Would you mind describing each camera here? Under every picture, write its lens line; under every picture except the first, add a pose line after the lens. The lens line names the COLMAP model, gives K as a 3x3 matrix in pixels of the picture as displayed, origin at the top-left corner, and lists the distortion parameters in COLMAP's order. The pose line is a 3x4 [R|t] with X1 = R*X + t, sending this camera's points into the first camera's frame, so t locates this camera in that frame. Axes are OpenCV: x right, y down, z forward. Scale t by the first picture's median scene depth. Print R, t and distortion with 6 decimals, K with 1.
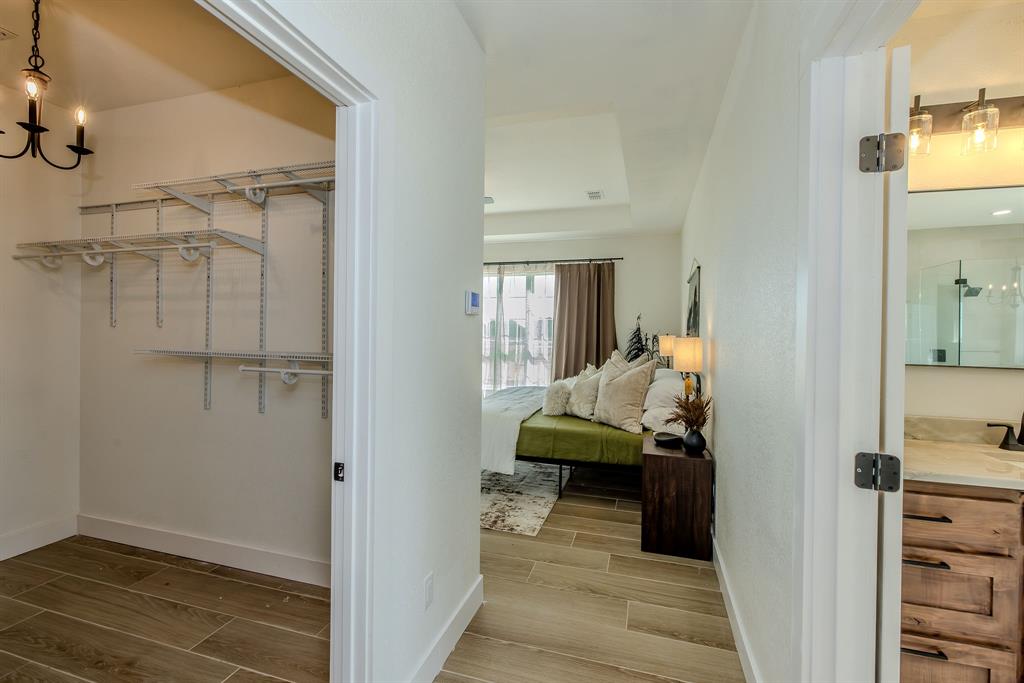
lens RADIAL K [[447.6, 0, 509.7], [0, 447.6, 337.8], [0, 0, 1]] dist [-0.003114, 0.000007]
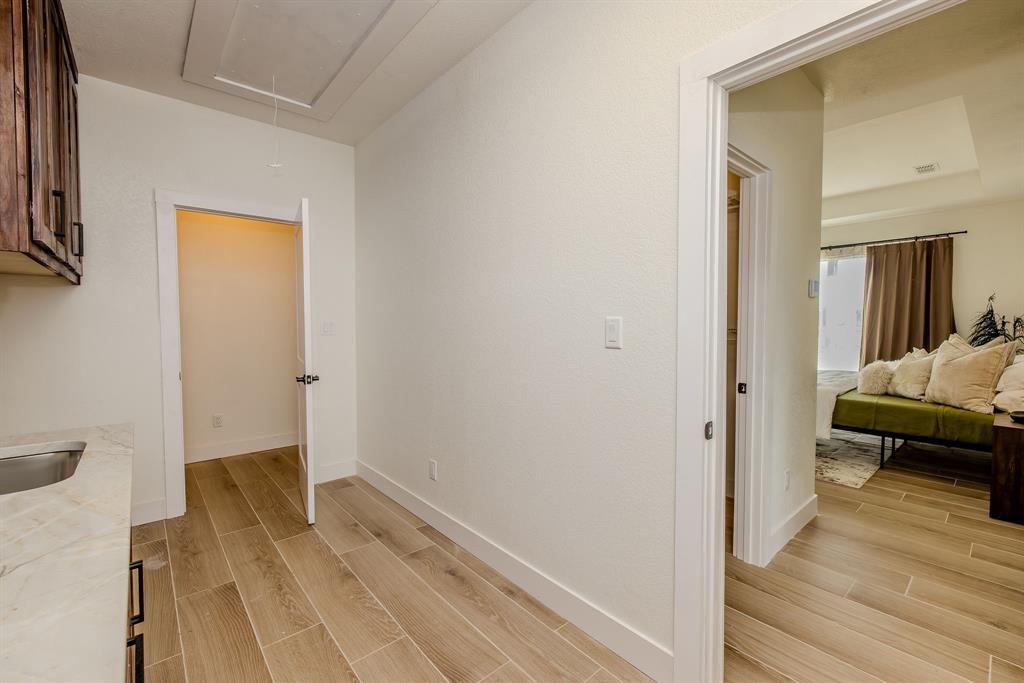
lens RADIAL K [[428.0, 0, 512.0], [0, 428.0, 341.5], [0, 0, 1]] dist [-0.001236, -0.000483]
pose [[0.845954, 0.006376, -0.533217, -0.091028], [0.005539, 0.999770, 0.020742, 0.027892], [0.533227, -0.020500, 0.845724, -0.323695]]
